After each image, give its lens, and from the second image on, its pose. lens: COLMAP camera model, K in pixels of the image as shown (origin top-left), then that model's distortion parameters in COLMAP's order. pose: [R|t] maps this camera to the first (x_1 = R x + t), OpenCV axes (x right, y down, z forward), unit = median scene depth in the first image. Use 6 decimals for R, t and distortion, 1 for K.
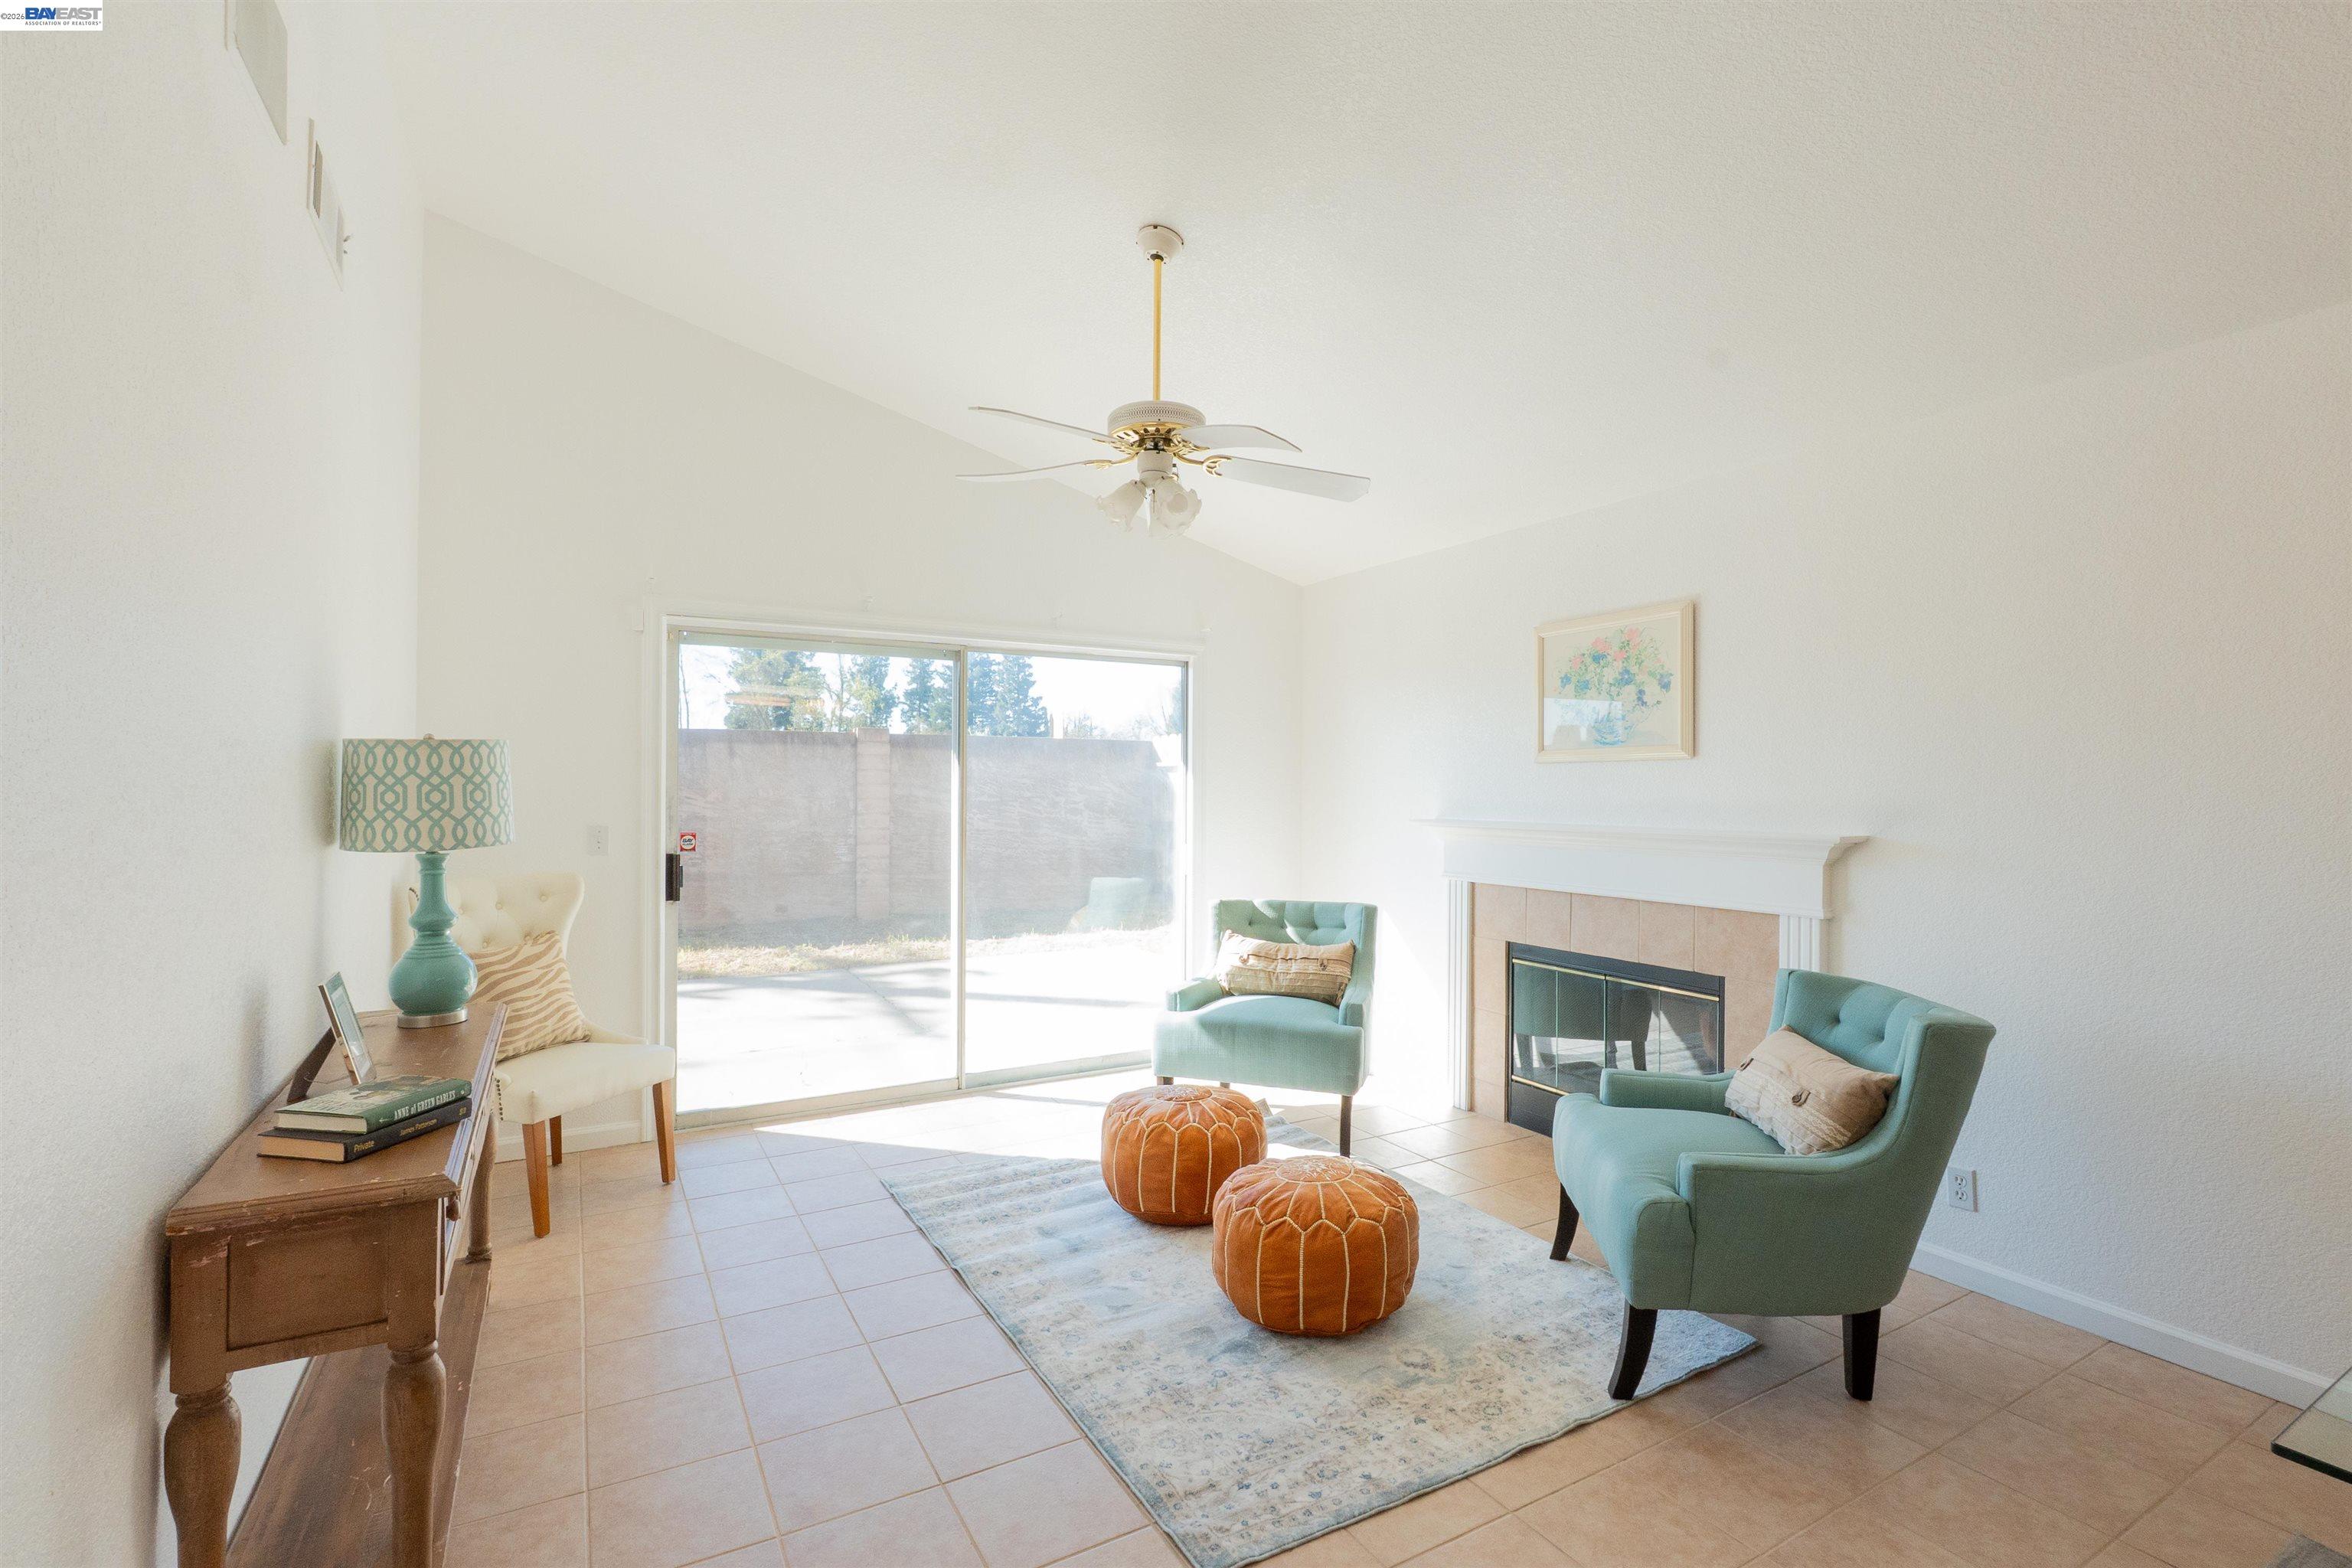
lens RADIAL K [[1063.9, 0, 1177.7], [0, 1063.9, 779.7], [0, 0, 1]] dist [-0.013582, 0.001033]
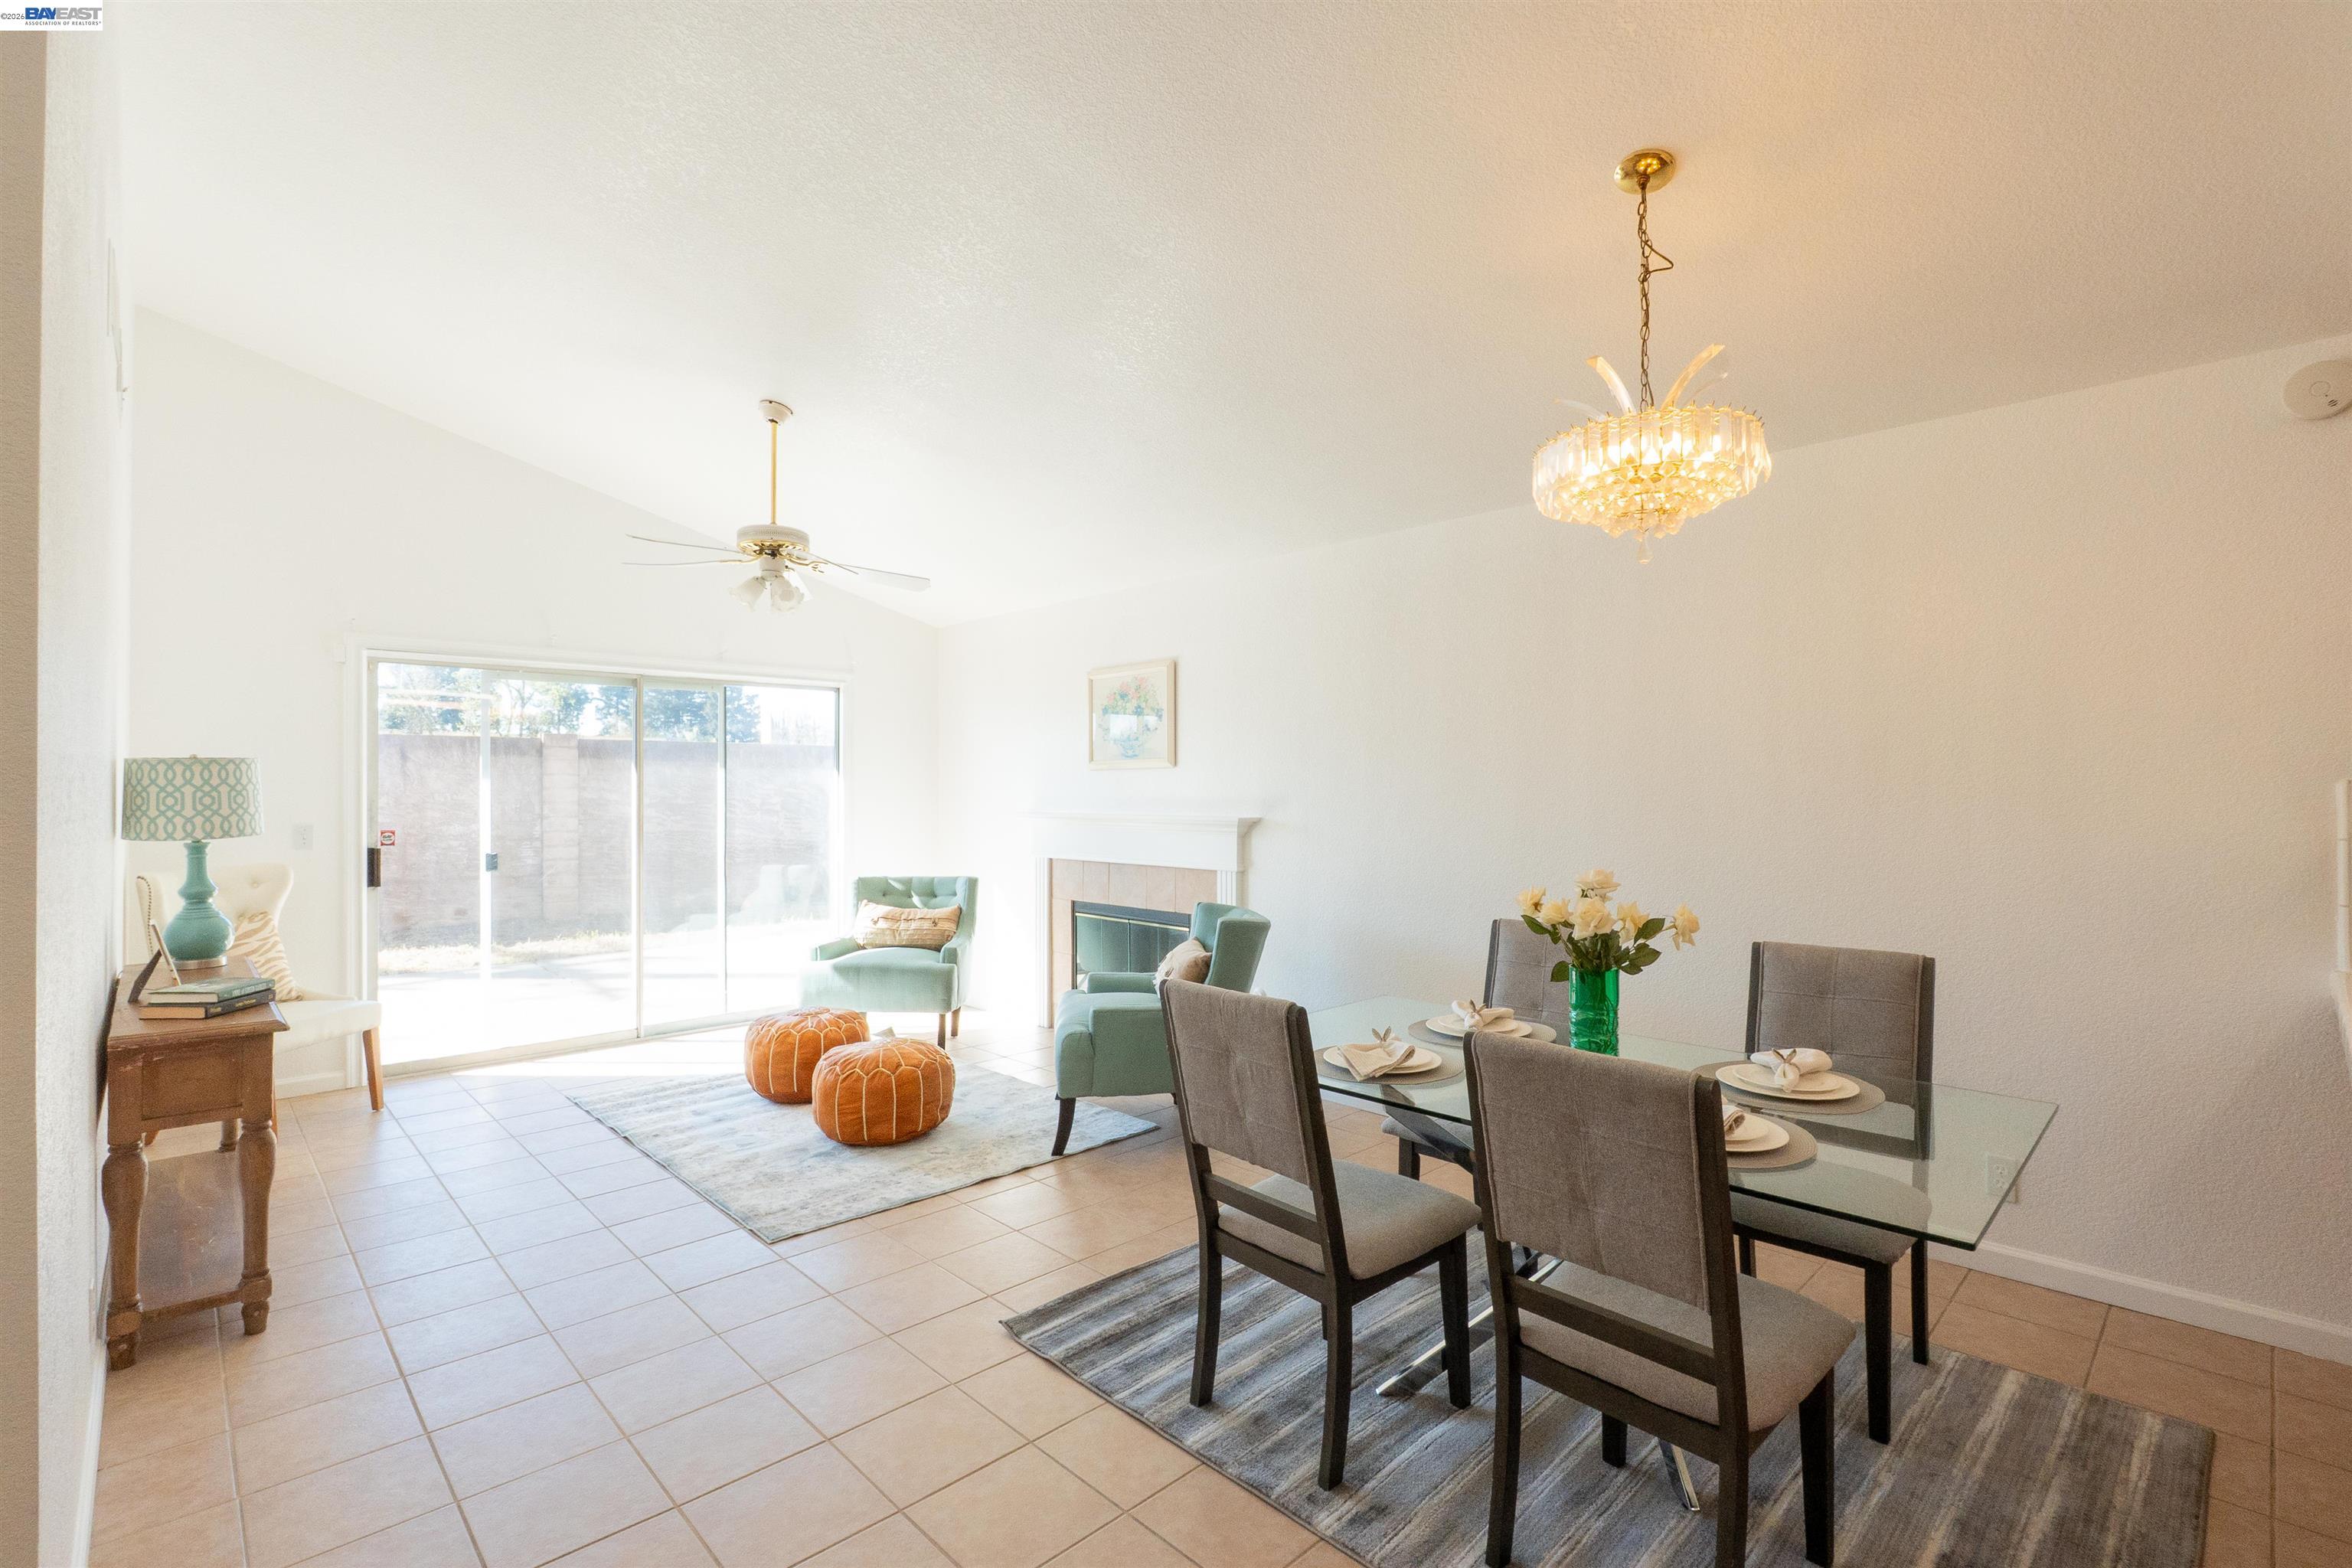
lens RADIAL K [[1063.9, 0, 1182.2], [0, 1063.9, 781.1], [0, 0, 1]] dist [-0.013582, 0.001033]
pose [[0.968762, -0.005328, 0.247935, 0.135903], [0.005151, 0.999986, 0.001361, -0.003035], [-0.247939, -0.000041, 0.968776, -0.455383]]
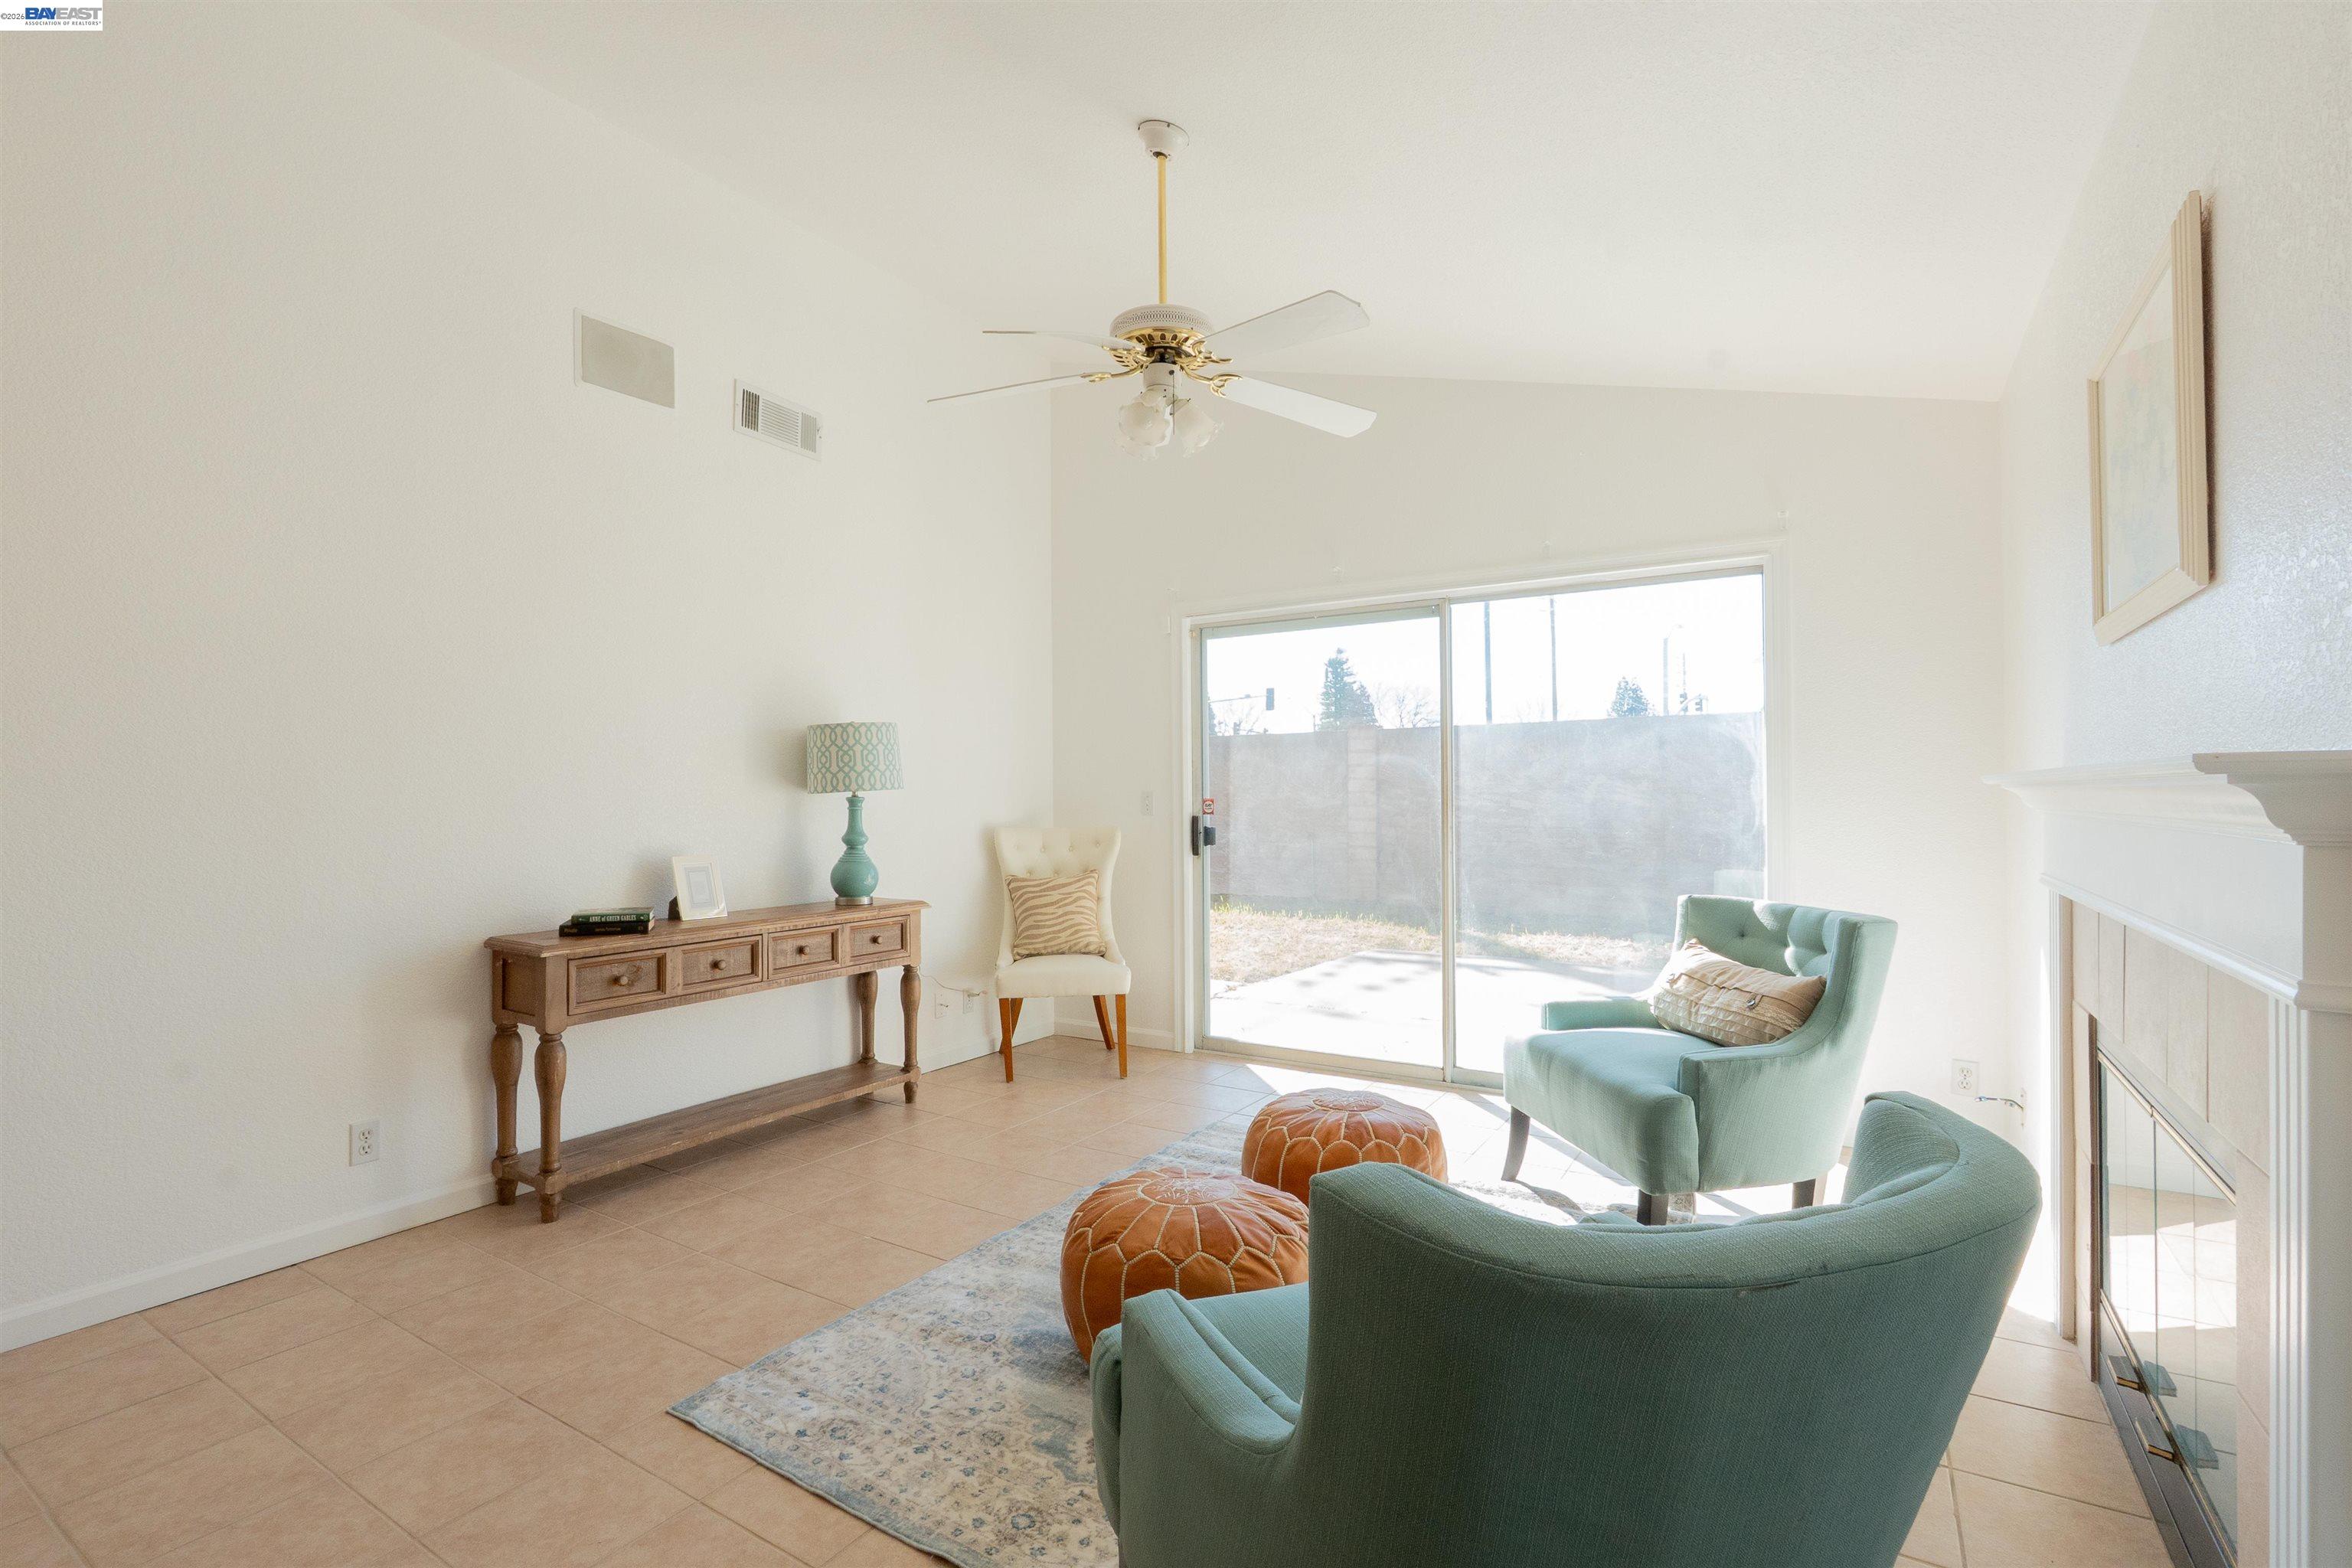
lens RADIAL K [[1063.9, 0, 1187.8], [0, 1063.9, 781.4], [0, 0, 1]] dist [-0.013582, 0.001033]
pose [[0.475298, -0.019020, -0.879619, 0.680761], [0.014513, 0.999800, -0.013776, 0.055711], [0.879705, -0.006218, 0.475479, 0.499152]]
